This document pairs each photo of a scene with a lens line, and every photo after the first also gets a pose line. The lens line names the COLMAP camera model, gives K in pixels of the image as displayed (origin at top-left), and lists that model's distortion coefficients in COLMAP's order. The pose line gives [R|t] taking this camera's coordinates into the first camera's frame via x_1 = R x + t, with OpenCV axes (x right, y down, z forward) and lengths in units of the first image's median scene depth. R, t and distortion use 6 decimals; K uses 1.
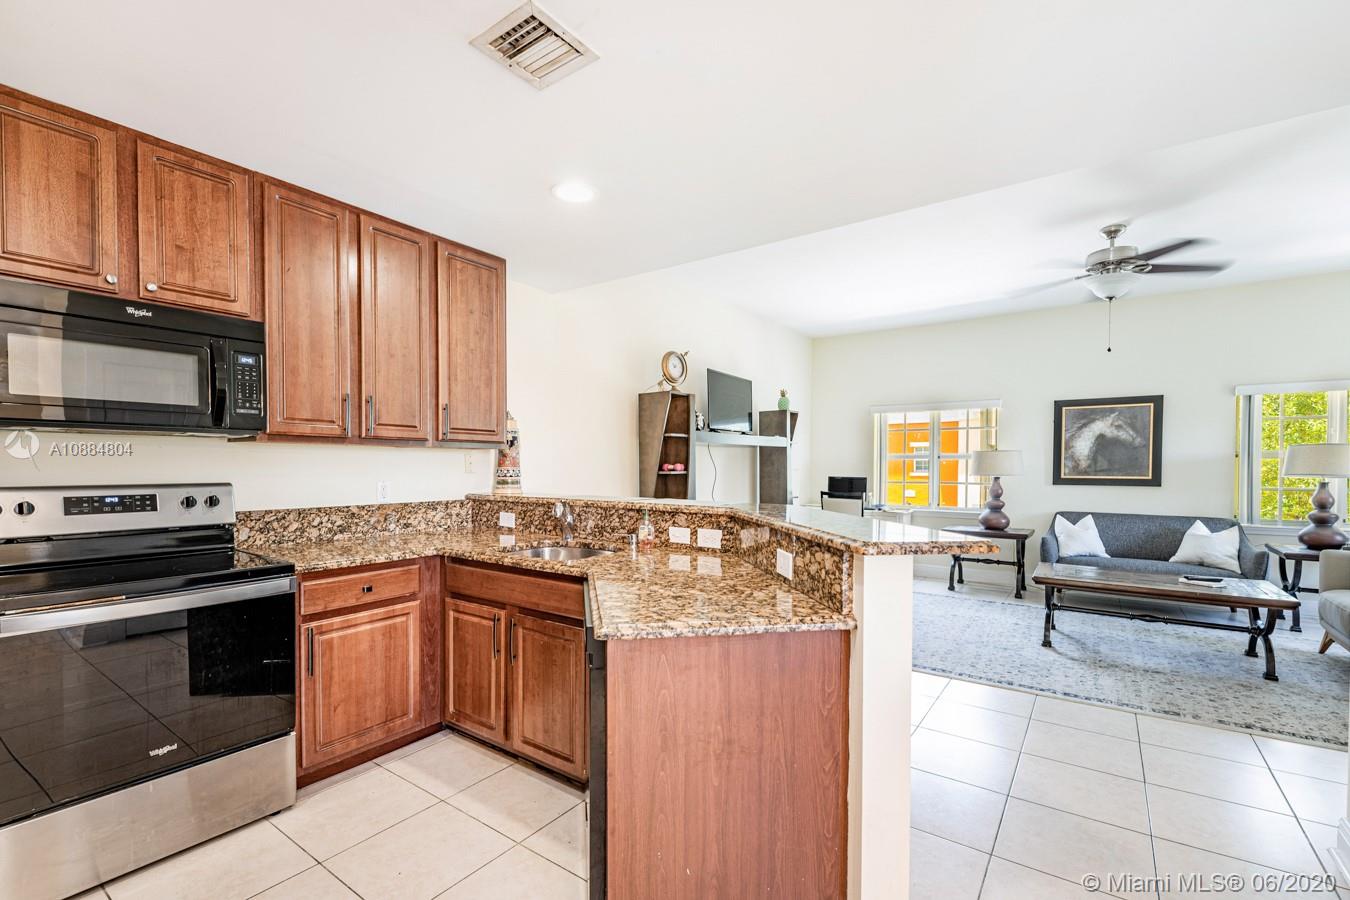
lens RADIAL K [[590.2, 0, 674.7], [0, 590.2, 479.2], [0, 0, 1]] dist [0.020477, -0.013156]
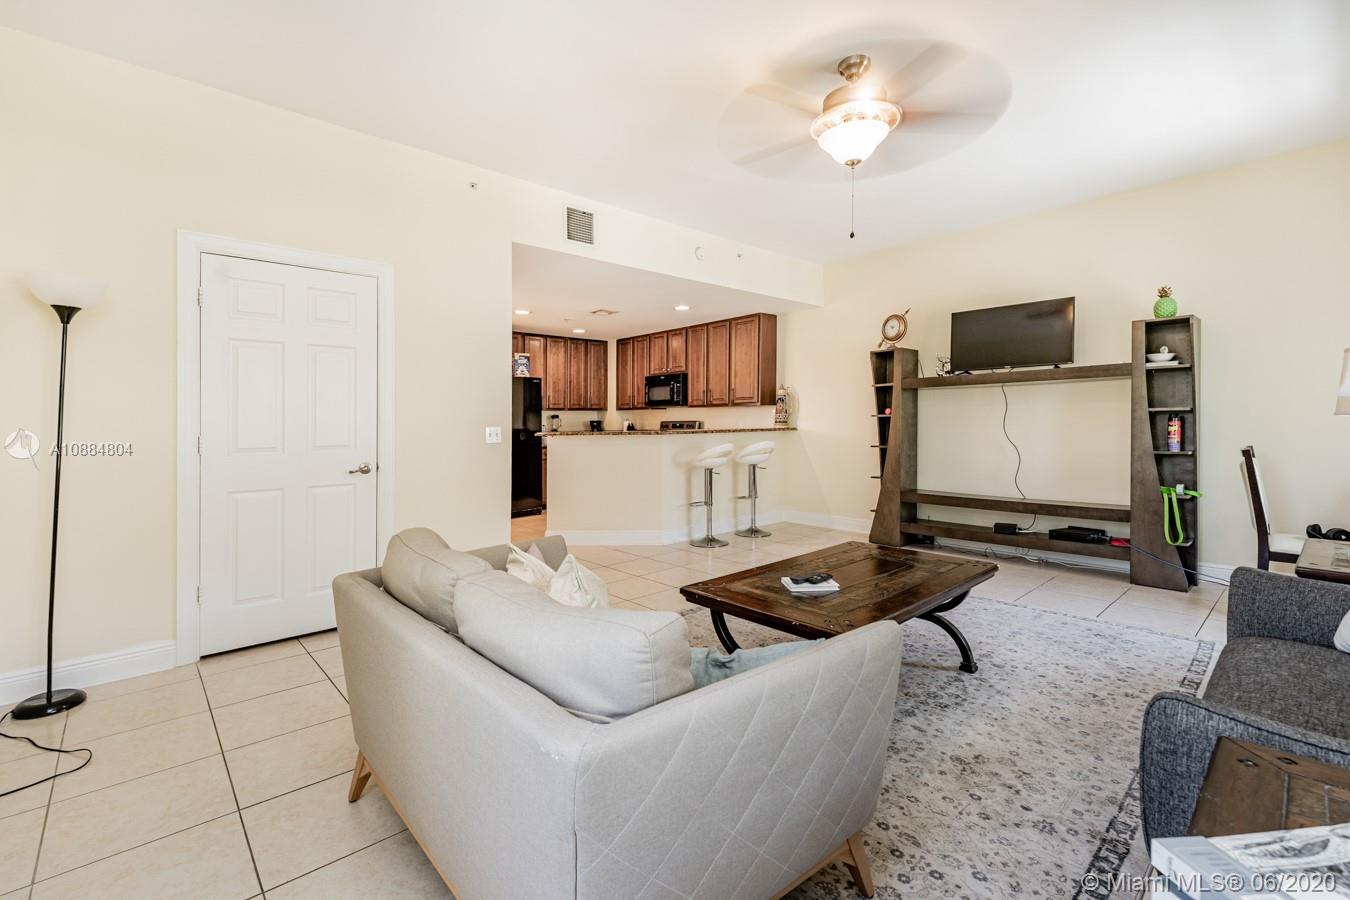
lens RADIAL K [[595.9, 0, 675.9], [0, 595.9, 402.9], [0, 0, 1]] dist [0.000057, -0.000060]
pose [[-0.213644, -0.032238, -0.976380, 2.241786], [-0.012506, 0.999464, -0.030263, 0.008471], [0.976832, 0.005745, -0.213933, 1.459339]]
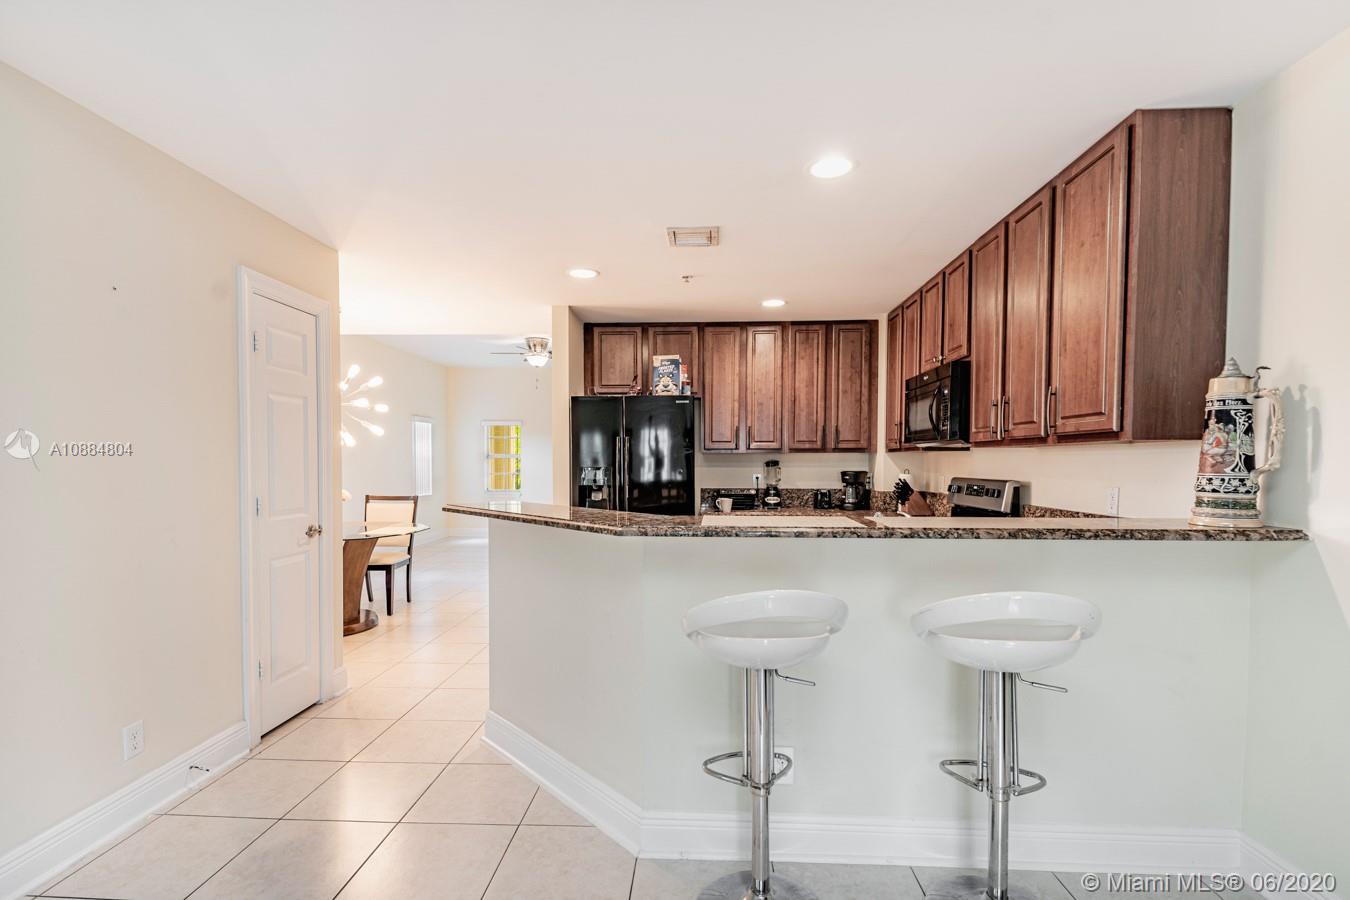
lens RADIAL K [[627.8, 0, 675.8], [0, 627.8, 455.1], [0, 0, 1]] dist [-0.000025, -0.000121]
pose [[-0.842717, -0.009644, -0.538270, 0.523492], [-0.016394, 0.999836, 0.007753, -0.042667], [0.538107, 0.015358, -0.842737, 1.613189]]
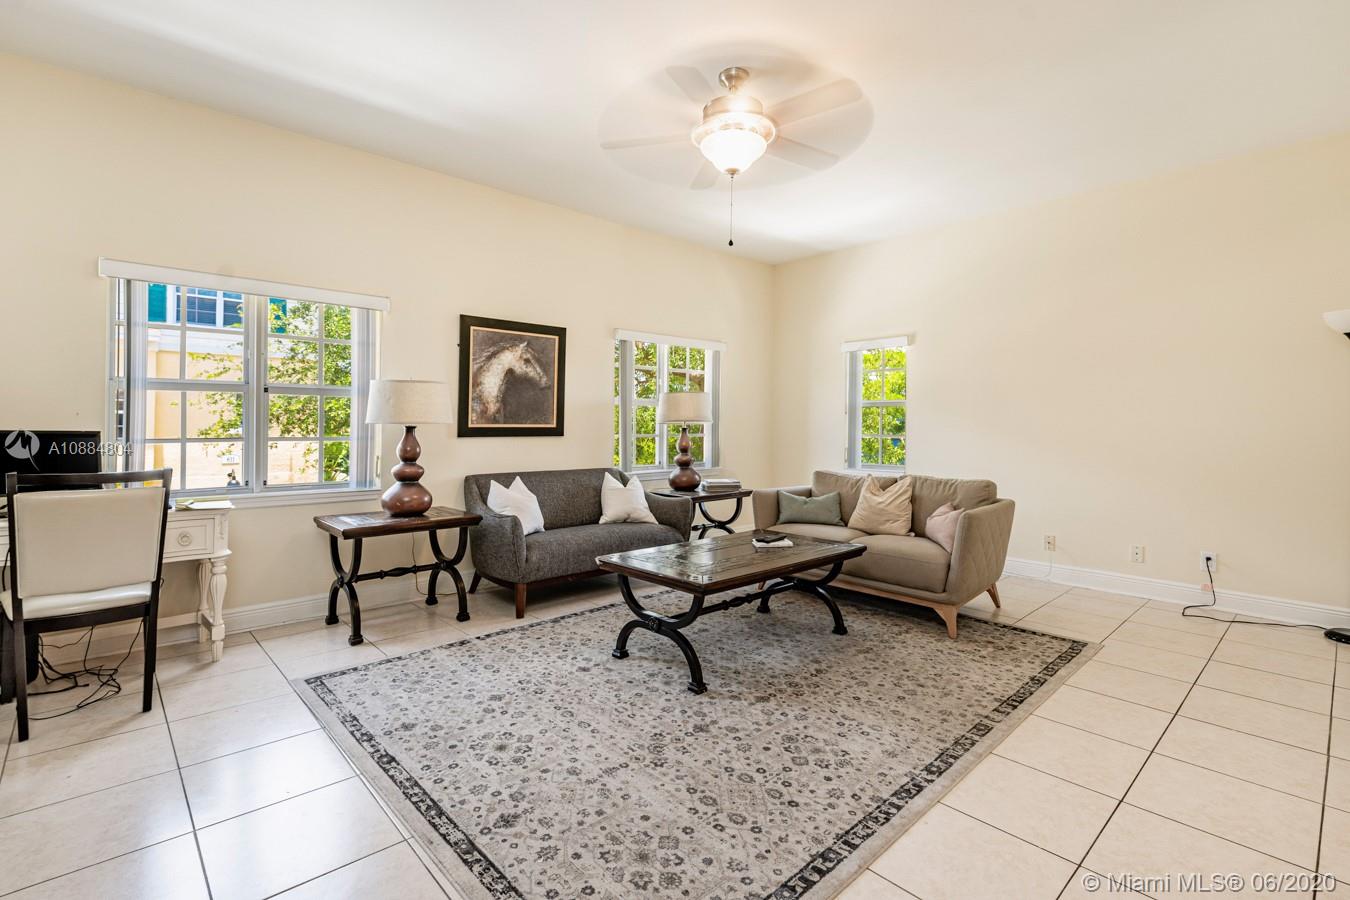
lens RADIAL K [[623.5, 0, 680.2], [0, 623.5, 430.4], [0, 0, 1]] dist [0.034351, 0.000057]
pose [[0.202556, -0.011790, 0.979200, -0.037115], [0.017123, 0.999817, 0.008496, -0.001335], [-0.979121, 0.015046, 0.202720, 1.389407]]
